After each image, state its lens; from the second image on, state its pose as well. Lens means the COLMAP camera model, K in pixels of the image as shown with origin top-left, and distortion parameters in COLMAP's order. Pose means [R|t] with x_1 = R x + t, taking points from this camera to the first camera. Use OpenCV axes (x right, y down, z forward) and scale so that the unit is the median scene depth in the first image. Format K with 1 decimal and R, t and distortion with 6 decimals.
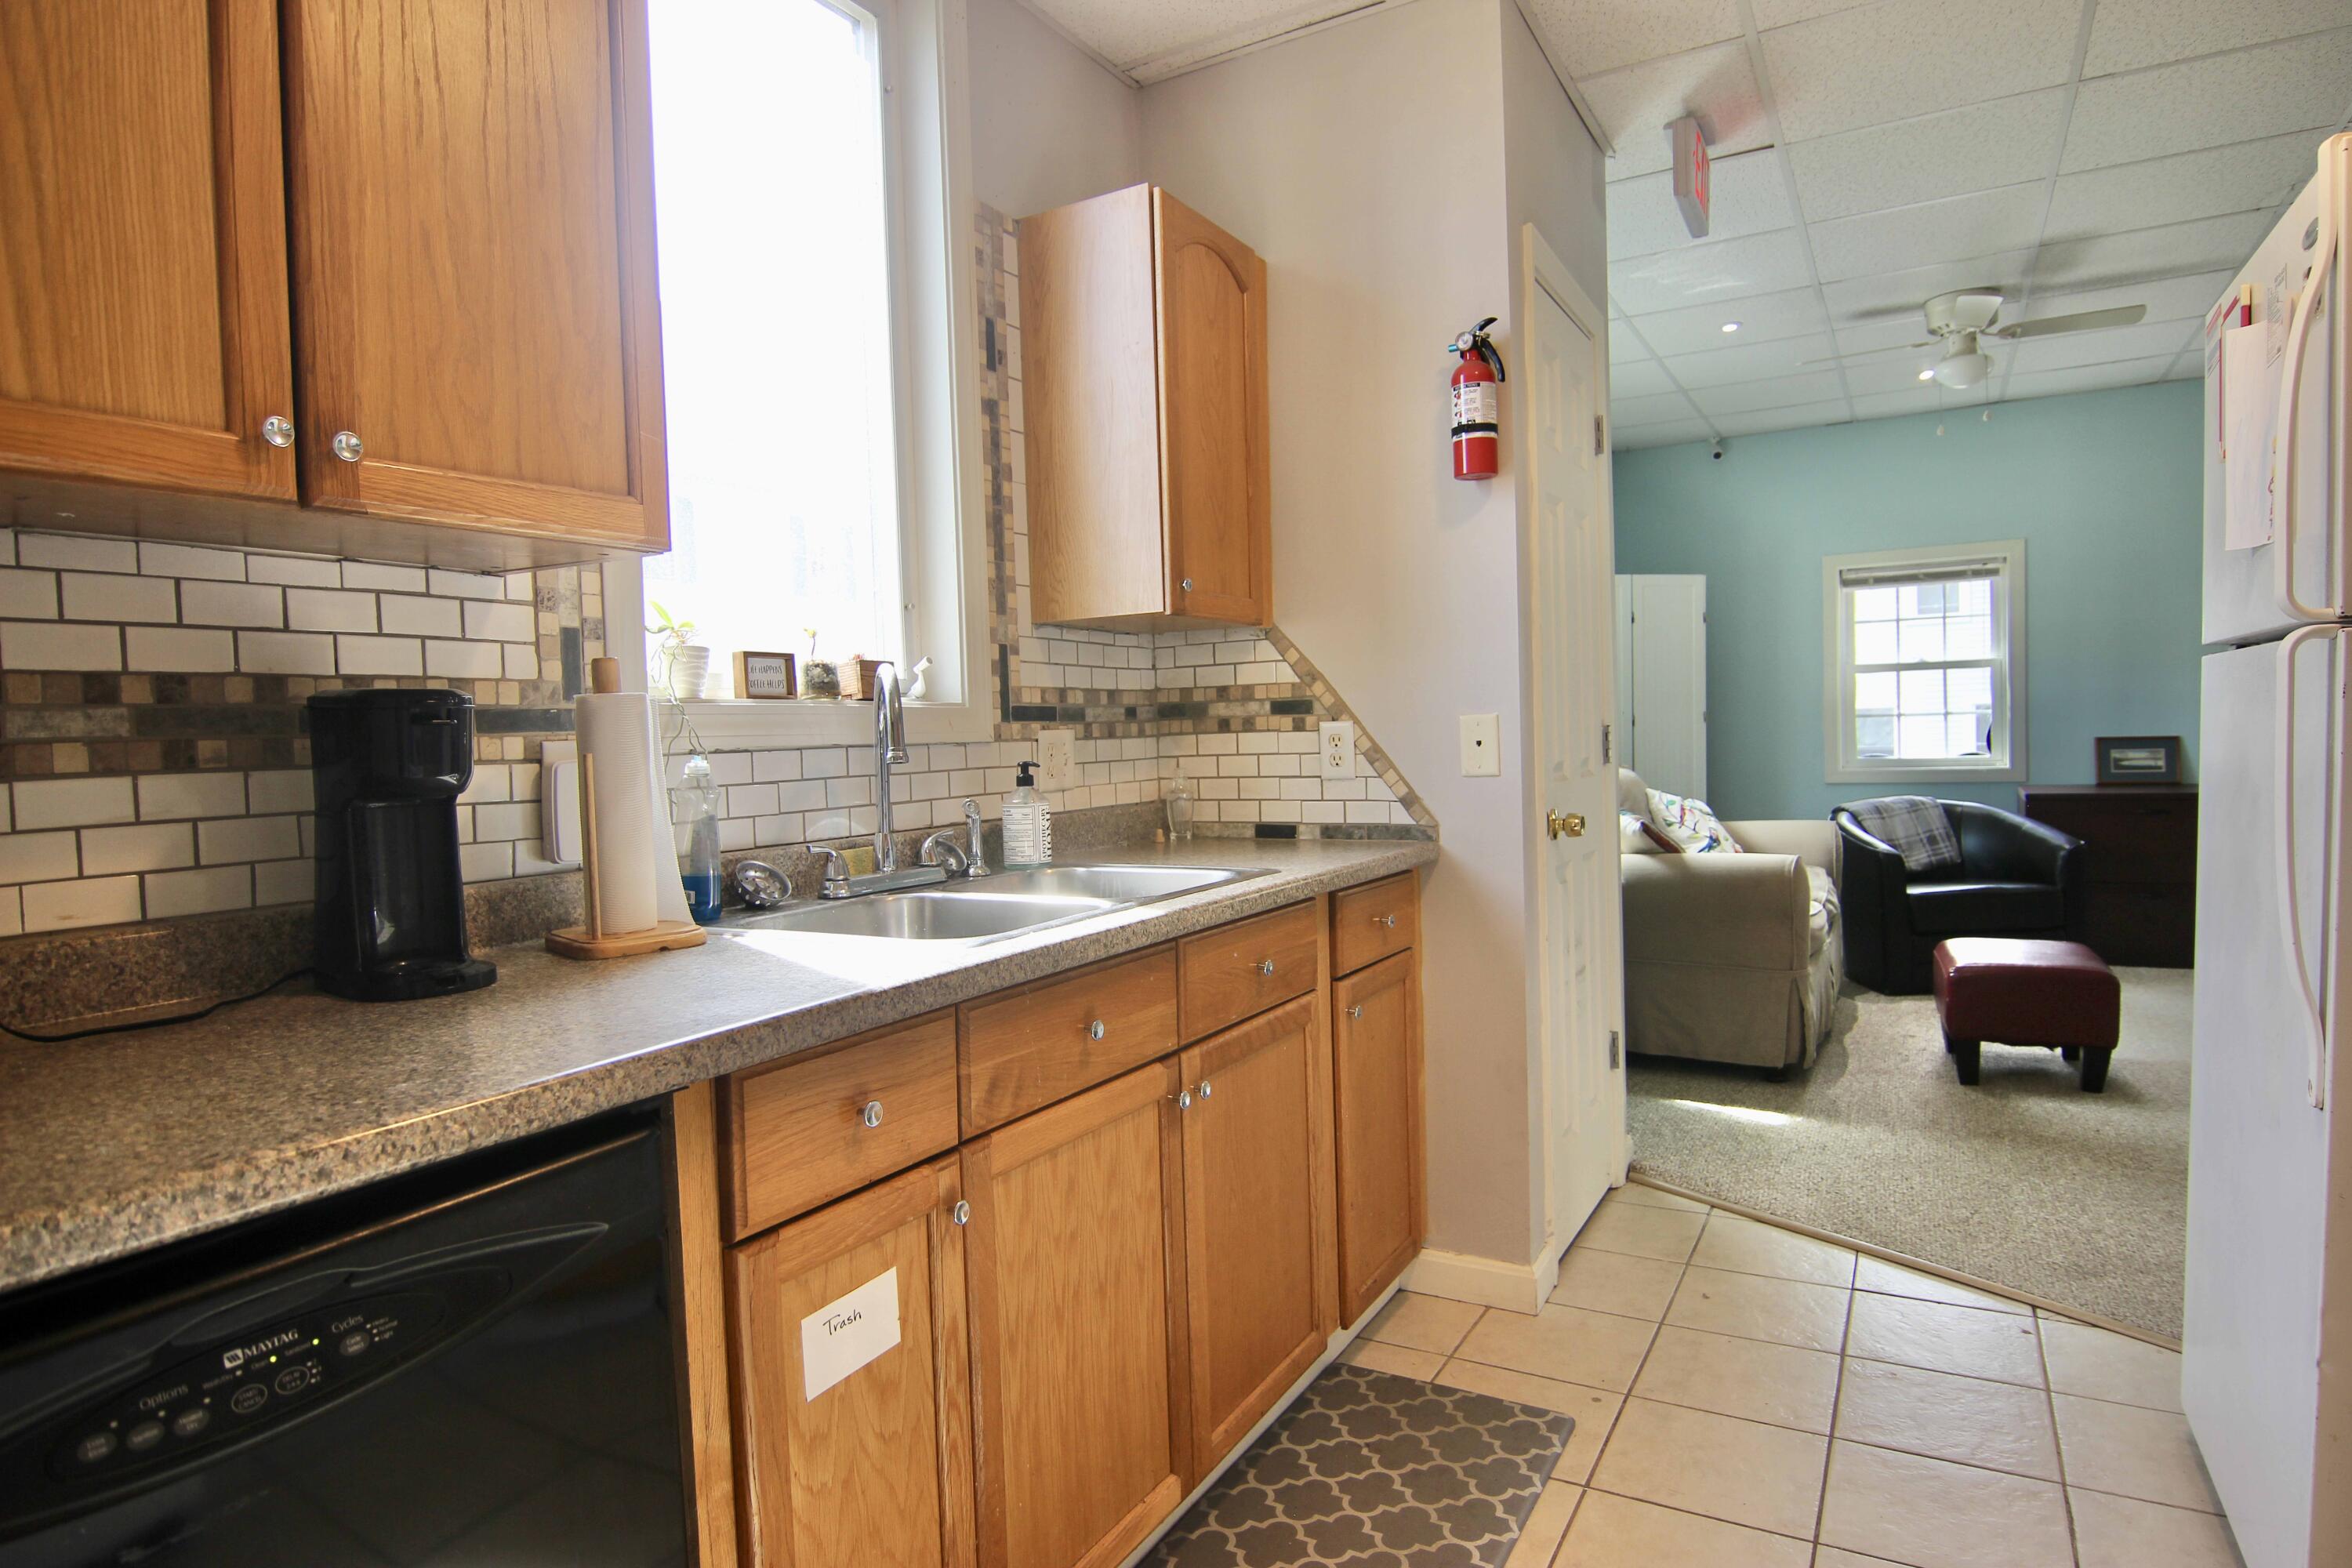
lens RADIAL K [[1327.4, 0, 1173.1], [0, 1327.4, 779.7], [0, 0, 1]] dist [-0.000370, -0.016568]
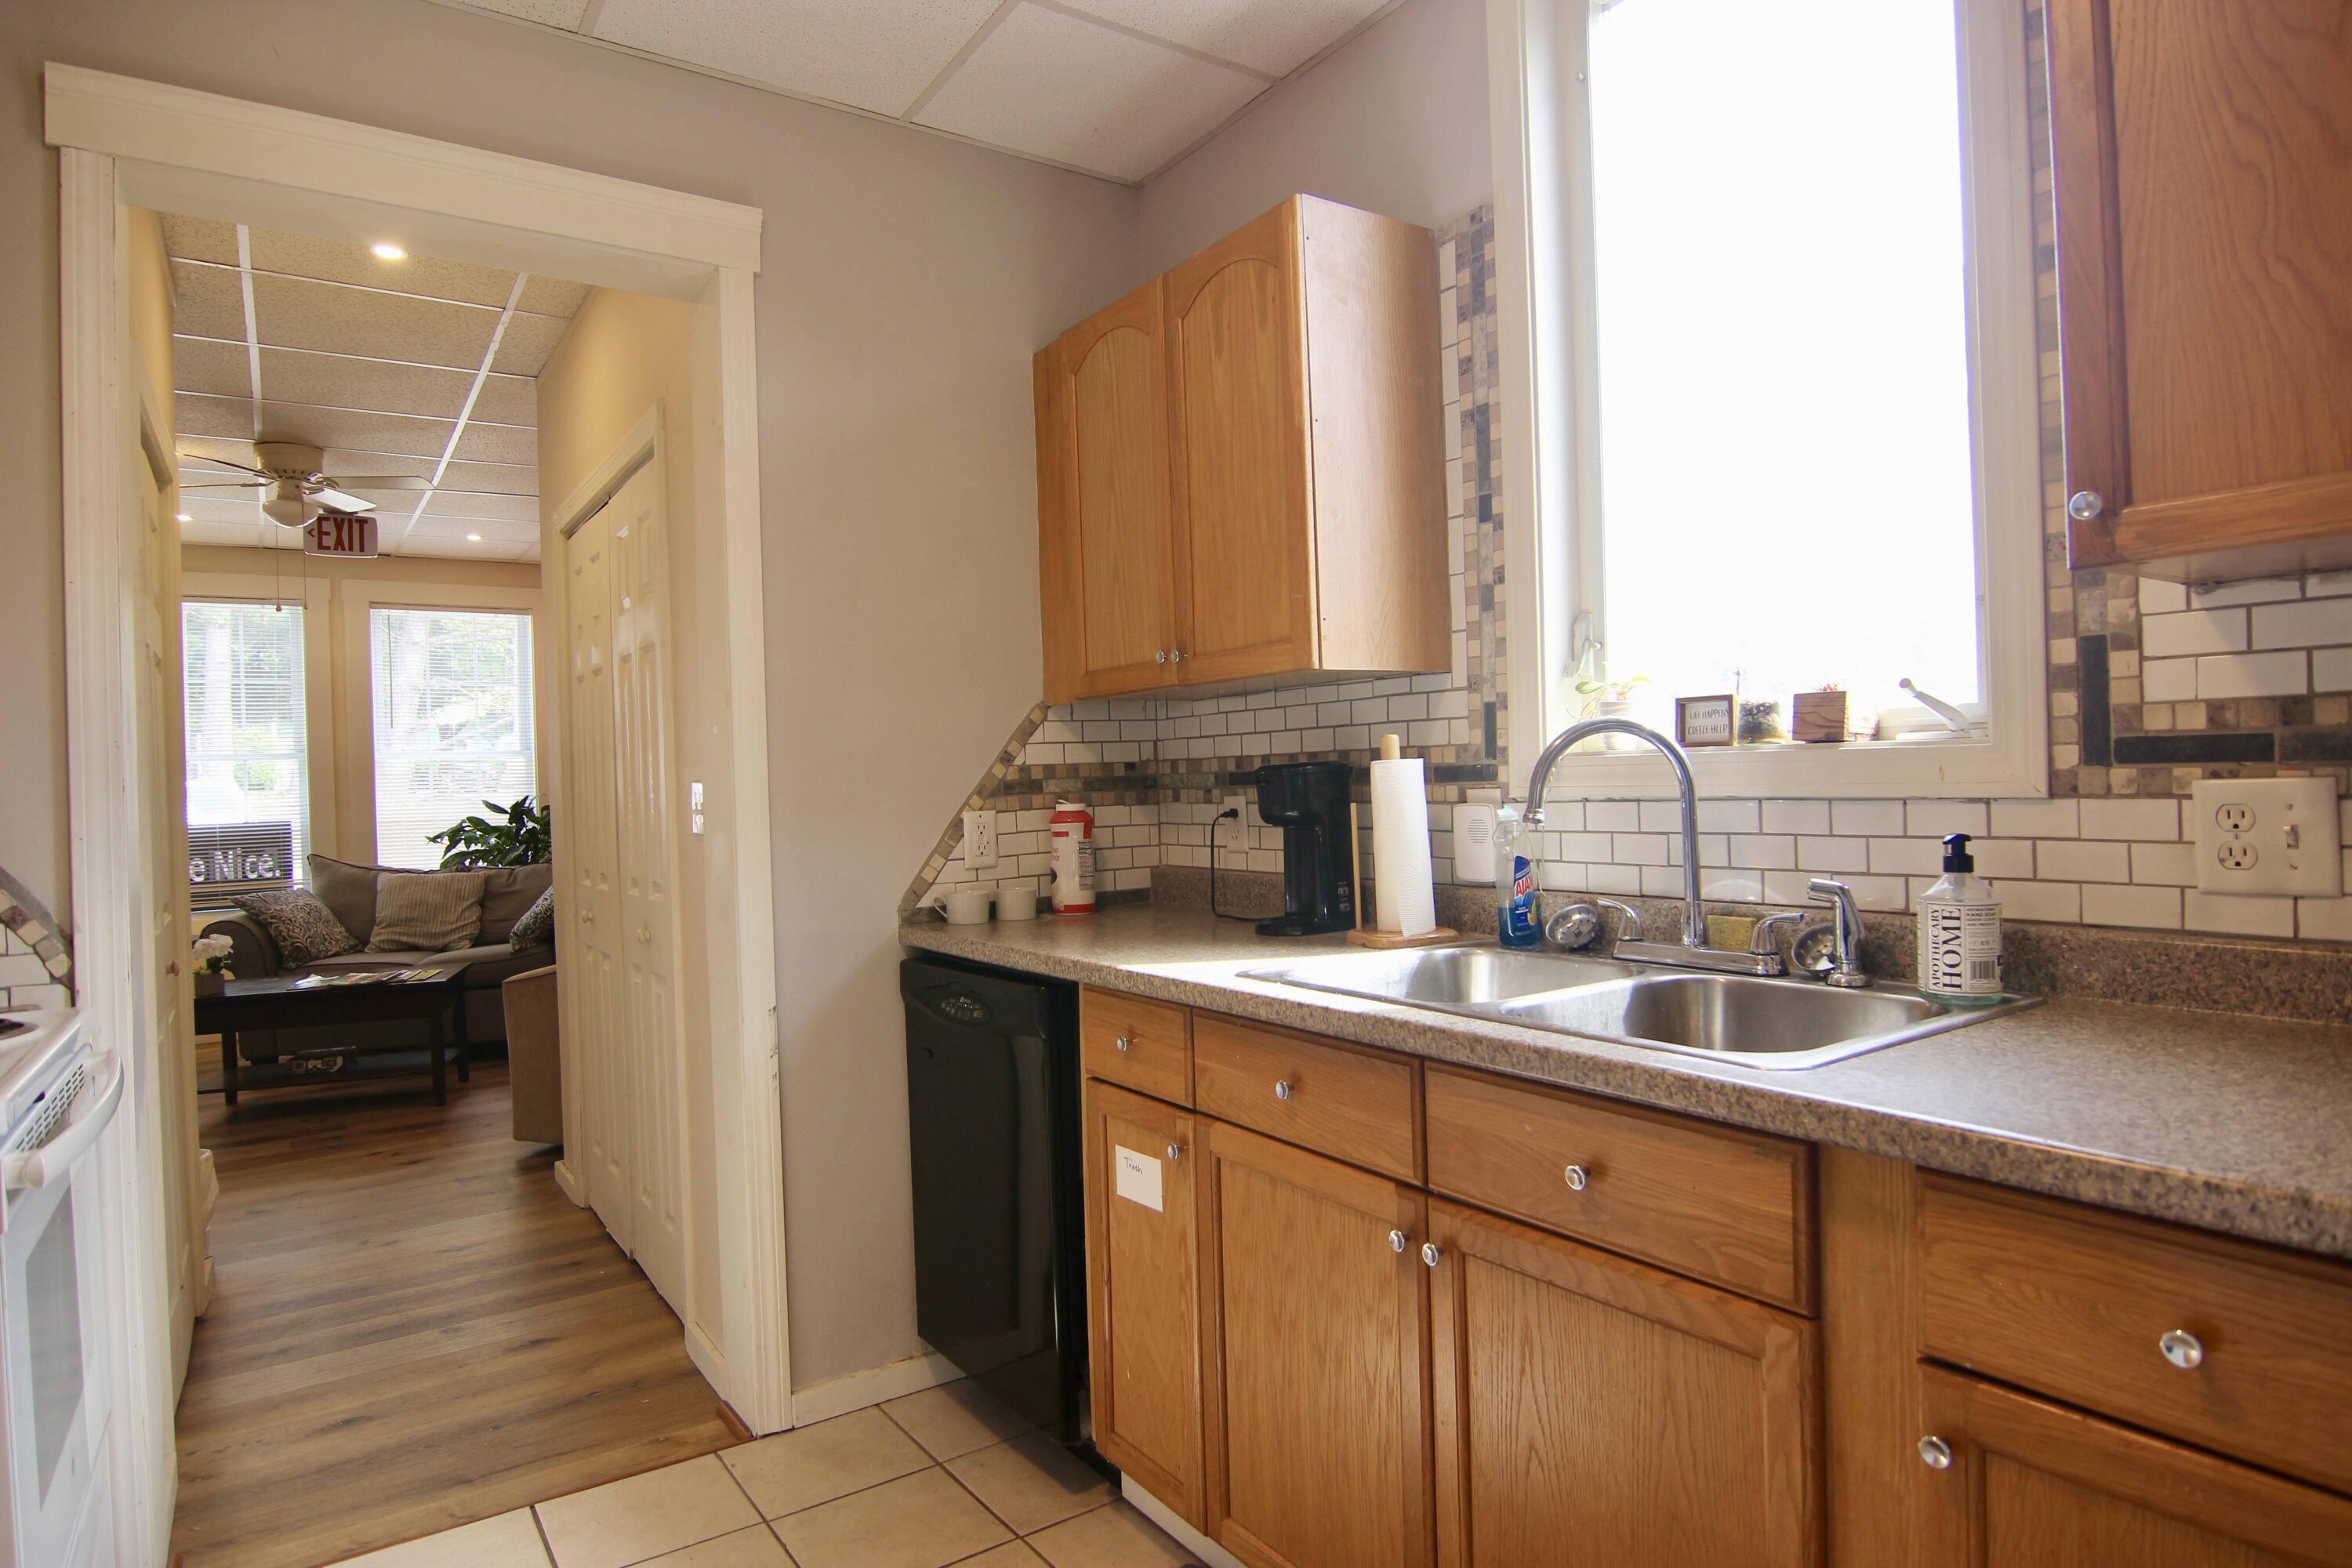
lens RADIAL K [[1322.0, 0, 1169.9], [0, 1322.0, 780.4], [0, 0, 1]] dist [-0.000190, -0.014998]
pose [[-0.438189, 0.046492, -0.897680, 0.683573], [0.013067, 0.998885, 0.045356, -0.080061], [0.898788, 0.008145, -0.438308, 1.025475]]
